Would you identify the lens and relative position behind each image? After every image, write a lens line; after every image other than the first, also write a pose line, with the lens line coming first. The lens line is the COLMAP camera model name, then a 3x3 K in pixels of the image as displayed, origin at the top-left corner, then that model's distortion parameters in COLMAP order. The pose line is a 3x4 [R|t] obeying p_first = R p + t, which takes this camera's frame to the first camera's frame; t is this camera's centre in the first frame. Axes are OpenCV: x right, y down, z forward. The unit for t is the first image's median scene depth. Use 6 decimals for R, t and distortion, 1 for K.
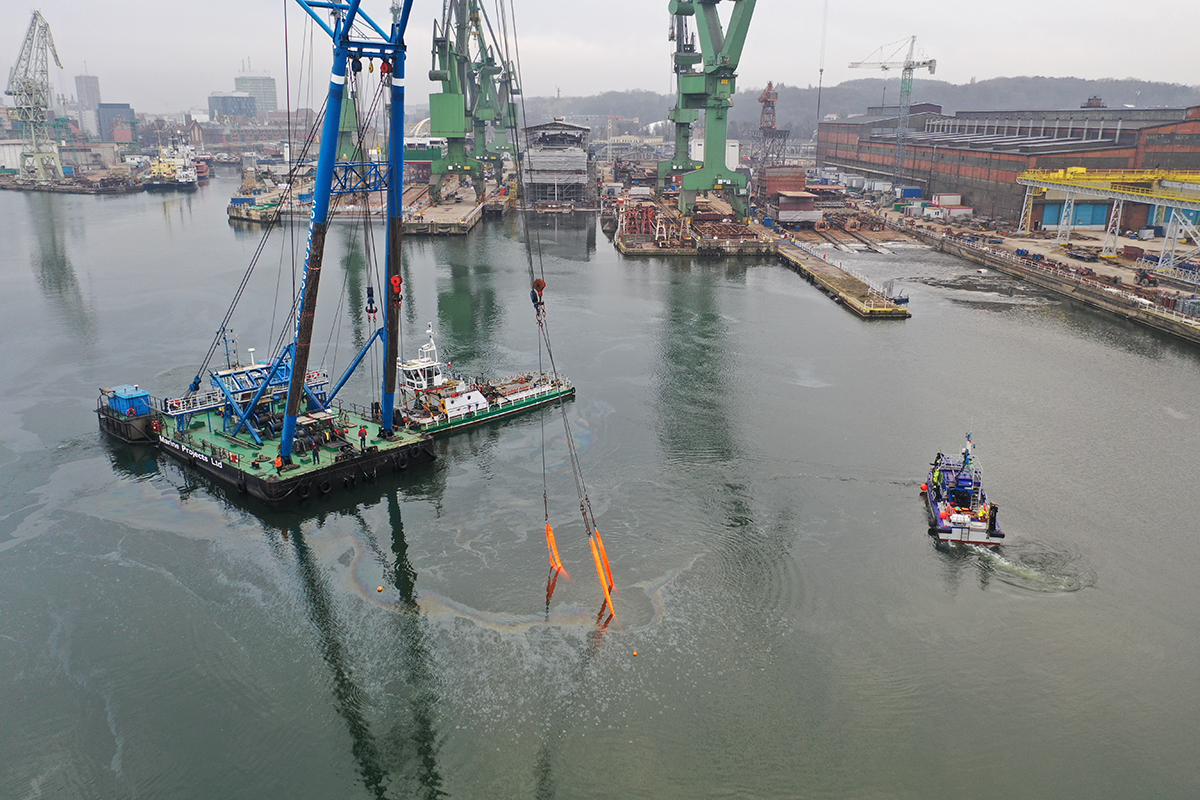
lens RADIAL K [[890.9, 0, 599.0], [0, 890.9, 420.3], [0, 0, 1]] dist [-0.004290, 0.000048]
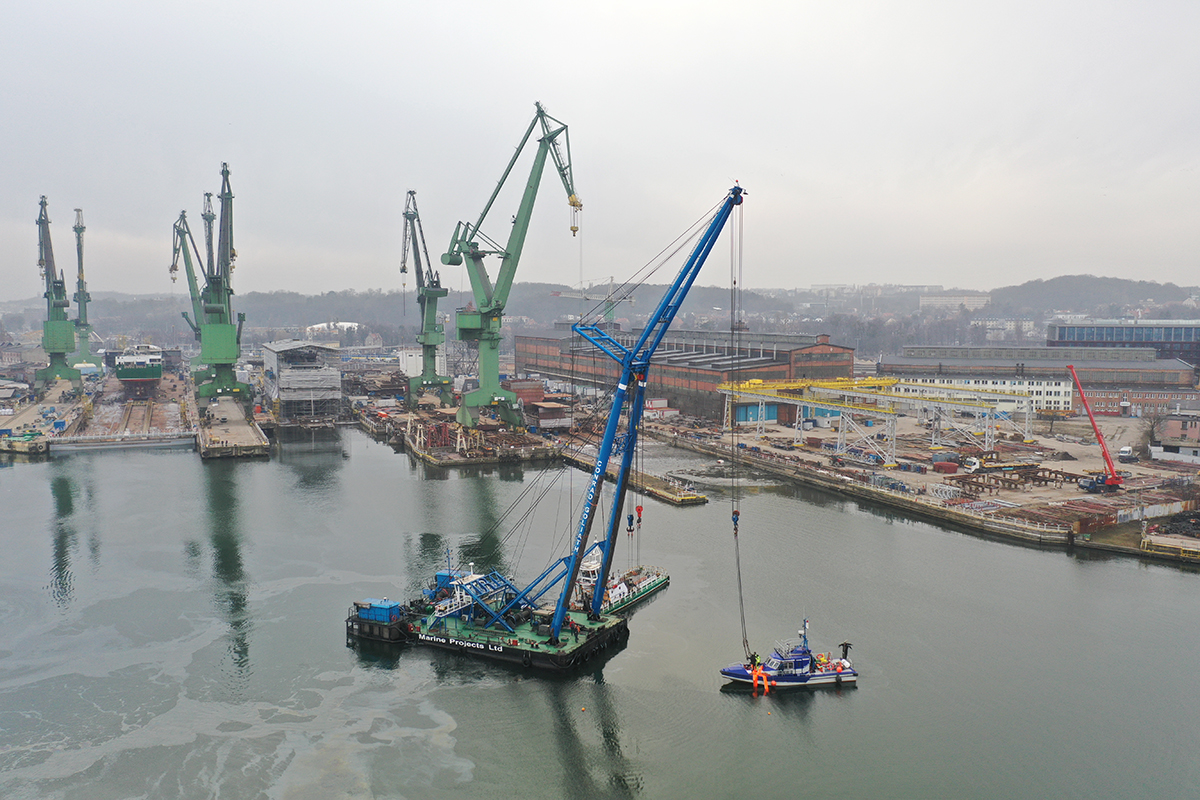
lens RADIAL K [[890.9, 0, 599.0], [0, 890.9, 420.3], [0, 0, 1]] dist [-0.004290, 0.000048]
pose [[0.926130, -0.043728, 0.374660, -0.183905], [0.121362, 0.974987, -0.186202, -0.002817], [-0.357147, 0.217917, 0.908272, -0.119553]]
